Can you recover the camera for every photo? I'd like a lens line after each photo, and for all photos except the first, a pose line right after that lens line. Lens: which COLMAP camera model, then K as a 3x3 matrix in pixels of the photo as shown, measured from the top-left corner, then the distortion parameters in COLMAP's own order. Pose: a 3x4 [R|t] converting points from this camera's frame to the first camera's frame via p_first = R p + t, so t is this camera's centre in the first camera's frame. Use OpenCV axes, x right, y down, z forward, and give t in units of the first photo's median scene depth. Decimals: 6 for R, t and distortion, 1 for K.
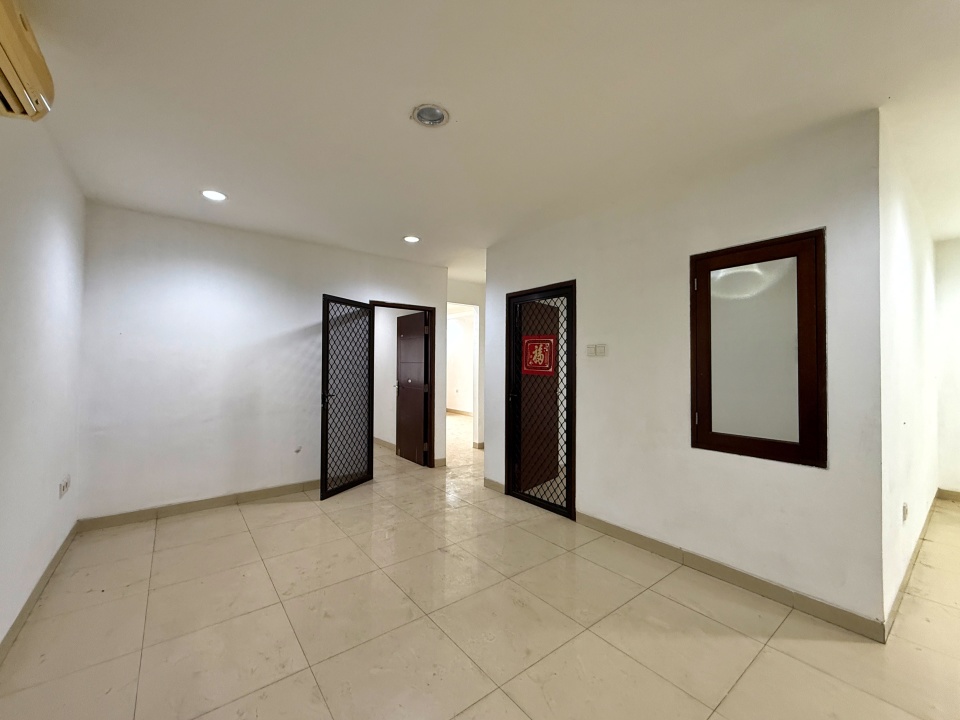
lens RADIAL K [[391.9, 0, 480.0], [0, 391.9, 360.0], [0, 0, 1]] dist [-0.001195, -0.000169]
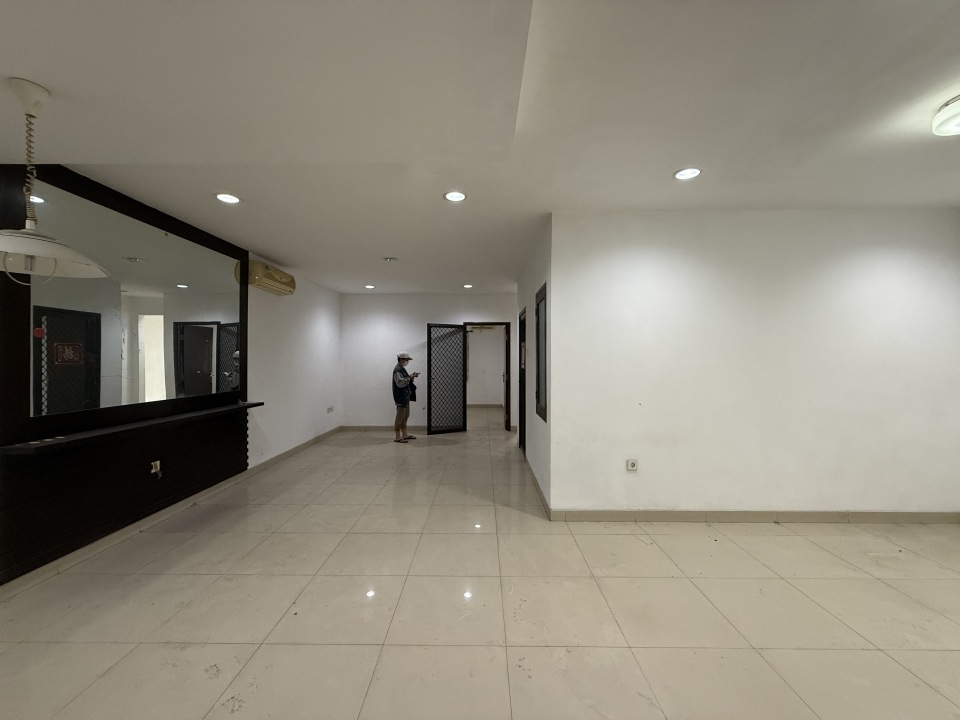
lens RADIAL K [[383.6, 0, 480.0], [0, 383.6, 360.0], [0, 0, 1]] dist [-0.000939, -0.000246]
pose [[0.781565, -0.005200, -0.623802, 0.873105], [0.012618, 0.999892, 0.007474, -0.006855], [0.623696, -0.013713, 0.781547, -0.243869]]
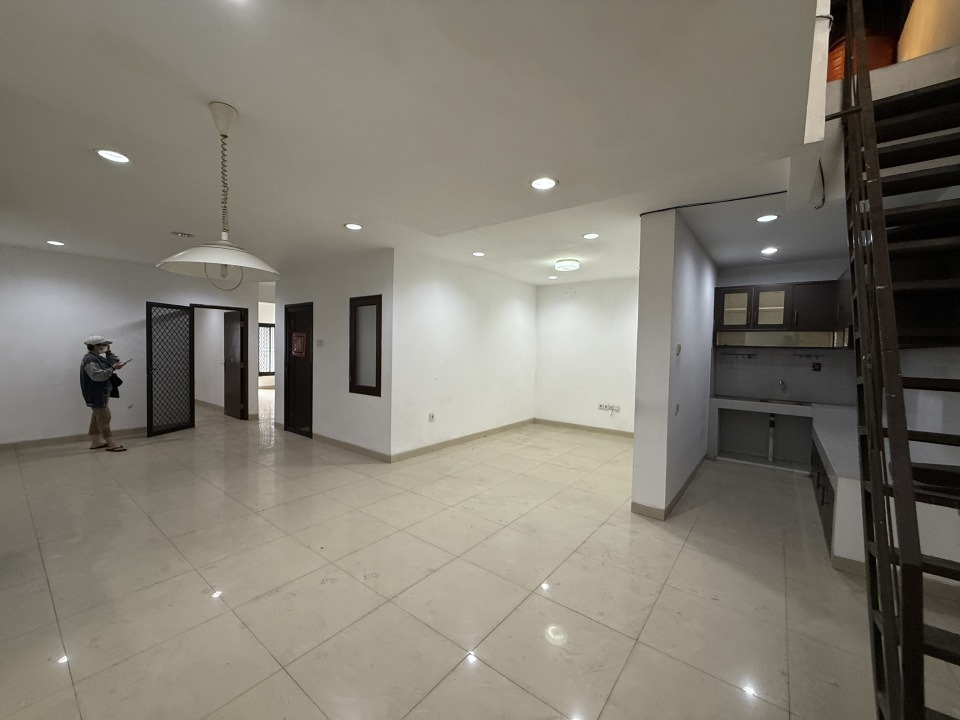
lens RADIAL K [[383.6, 0, 480.0], [0, 383.6, 360.0], [0, 0, 1]] dist [-0.000939, -0.000246]
pose [[0.969566, 0.004895, 0.244779, 0.458190], [-0.016768, 0.998780, 0.046443, -0.032767], [-0.244253, -0.049134, 0.968466, -0.709520]]
